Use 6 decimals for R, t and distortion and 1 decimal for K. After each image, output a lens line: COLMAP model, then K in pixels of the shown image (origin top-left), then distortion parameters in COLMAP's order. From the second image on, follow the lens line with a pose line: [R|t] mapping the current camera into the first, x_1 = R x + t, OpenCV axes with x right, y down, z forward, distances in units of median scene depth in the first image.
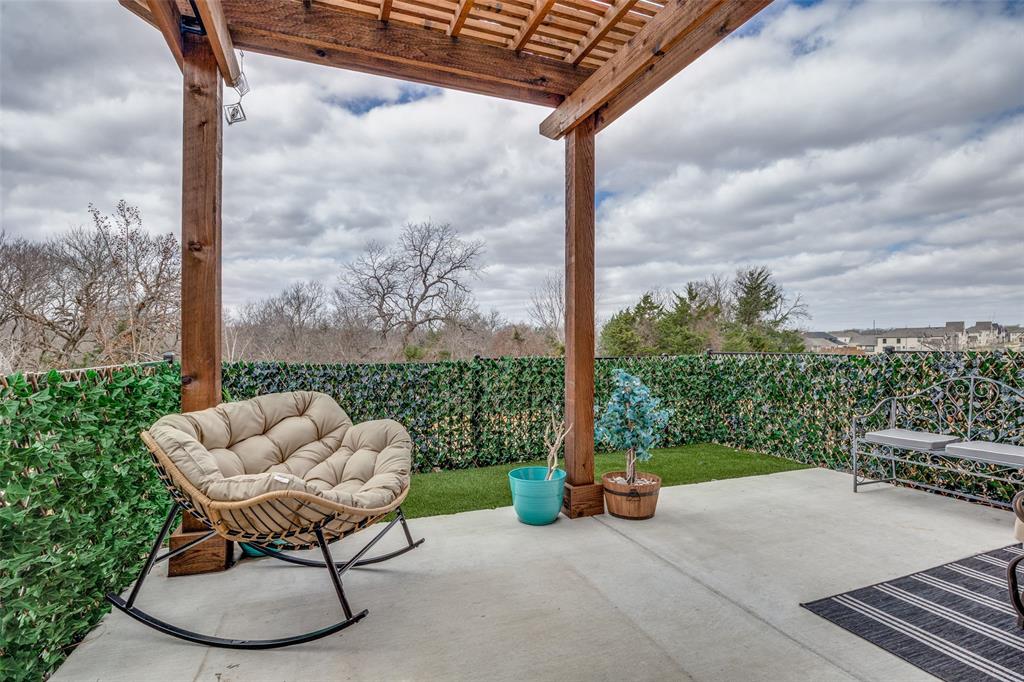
lens RADIAL K [[501.7, 0, 517.1], [0, 501.7, 341.3], [0, 0, 1]] dist [-0.001886, -0.000678]
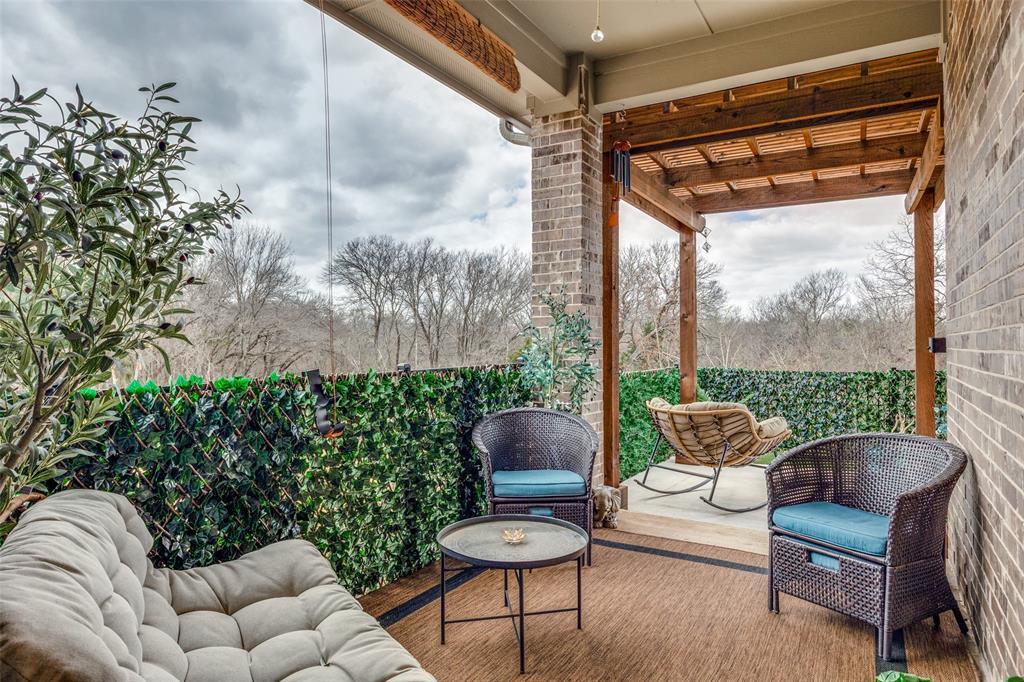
lens RADIAL K [[586.2, 0, 512.0], [0, 586.2, 341.0], [0, 0, 1]] dist [-0.000712, 0.000022]
pose [[0.625218, -0.008512, -0.780403, 0.462310], [0.009589, 0.999949, -0.003224, -0.040475], [0.780391, -0.005468, 0.625268, -0.623329]]
